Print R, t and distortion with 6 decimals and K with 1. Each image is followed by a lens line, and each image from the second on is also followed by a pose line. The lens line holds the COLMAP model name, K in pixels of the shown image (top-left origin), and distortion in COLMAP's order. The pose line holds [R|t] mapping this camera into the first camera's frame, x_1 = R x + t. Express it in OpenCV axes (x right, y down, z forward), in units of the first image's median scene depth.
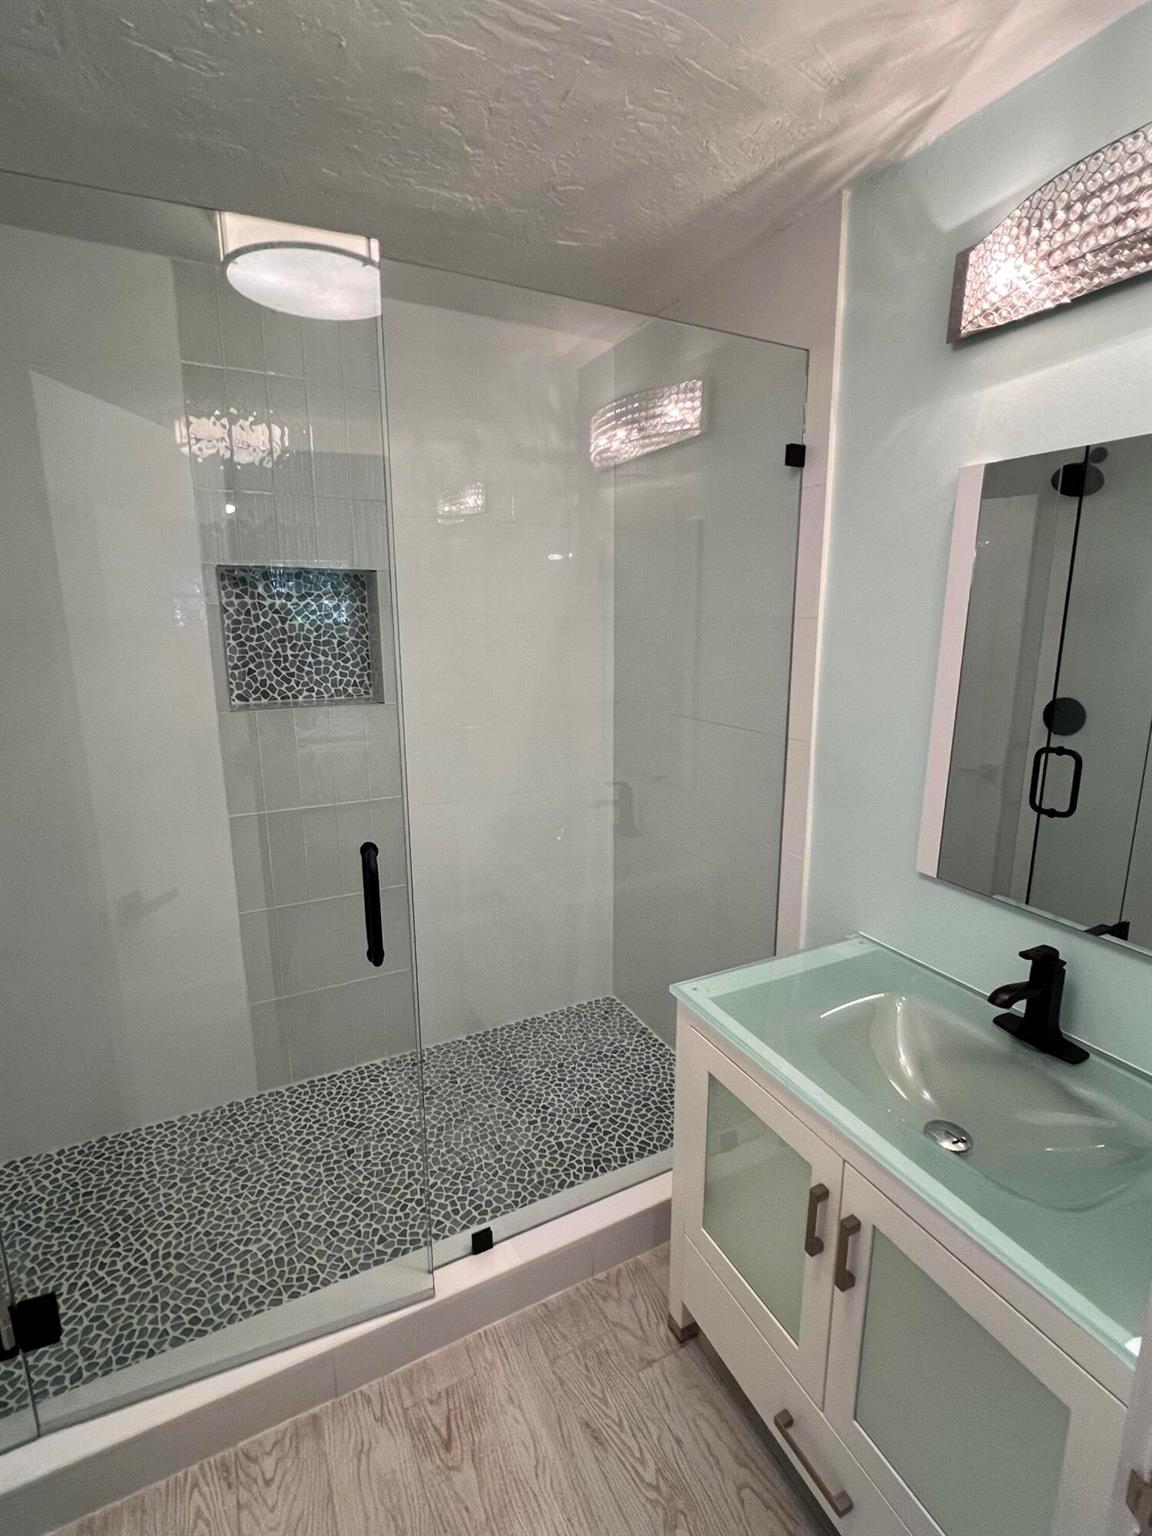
lens RADIAL K [[715.6, 0, 574.3], [0, 715.6, 762.9], [0, 0, 1]] dist [-0.002689, 0.001000]
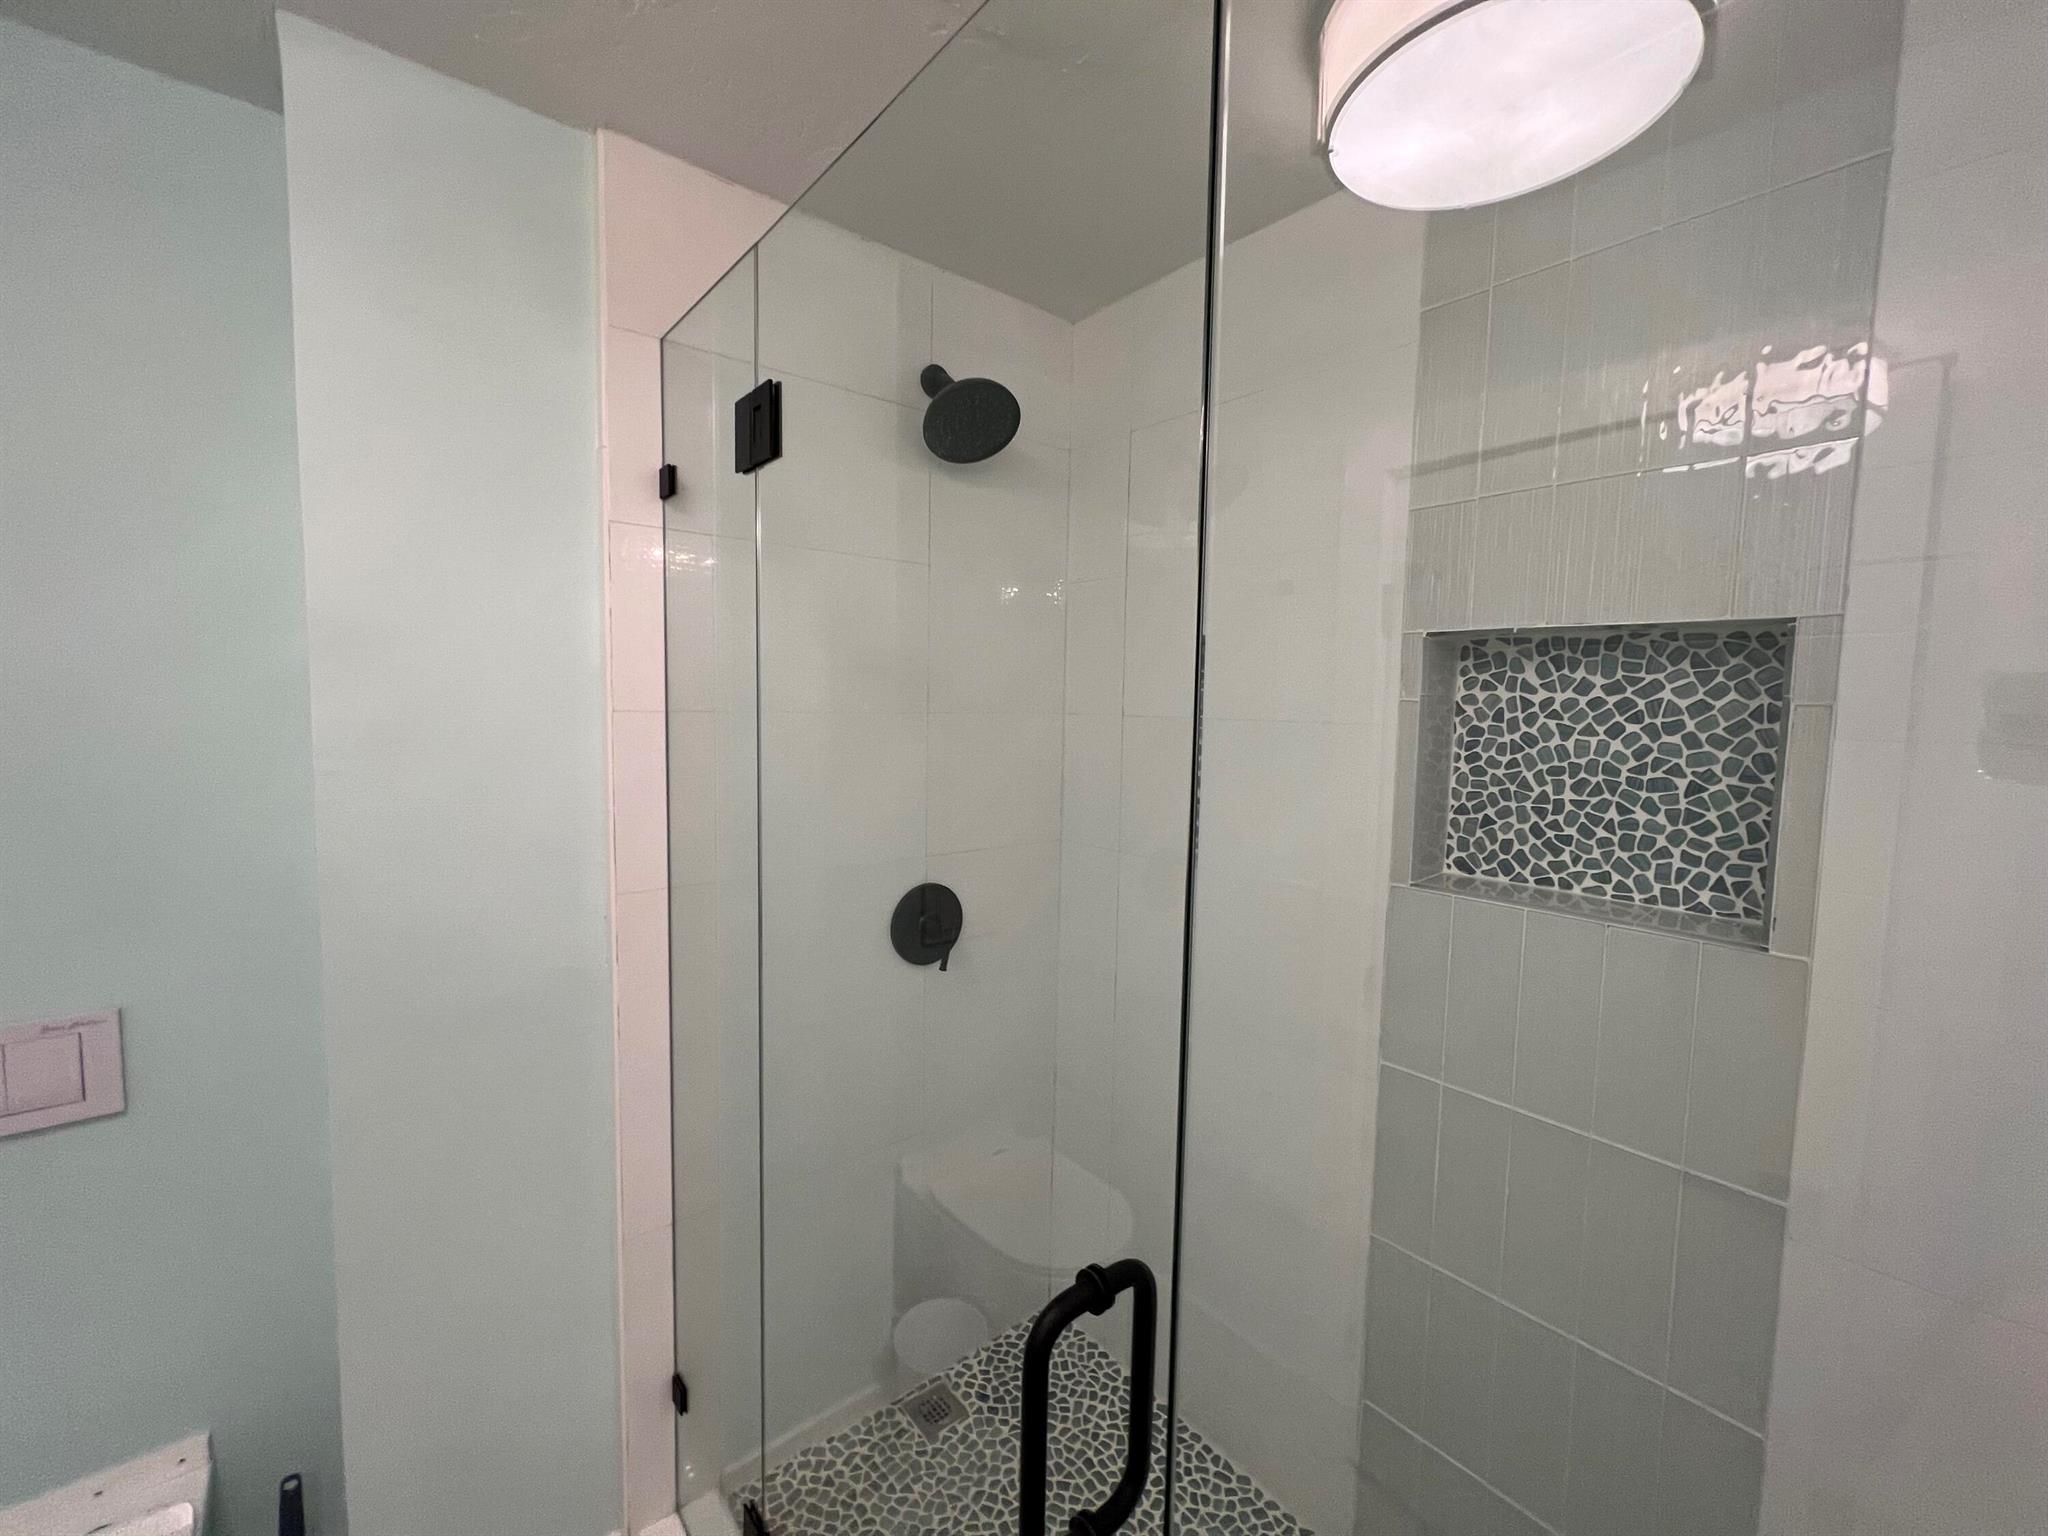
lens RADIAL K [[825.1, 0, 1021.2], [0, 825.1, 768.3], [0, 0, 1]] dist [0.000686, 0.000177]
pose [[0.212679, 0.083273, -0.973567, 0.079834], [-0.219392, 0.974992, 0.035468, -0.110097], [0.952174, 0.206049, 0.225630, 0.504845]]
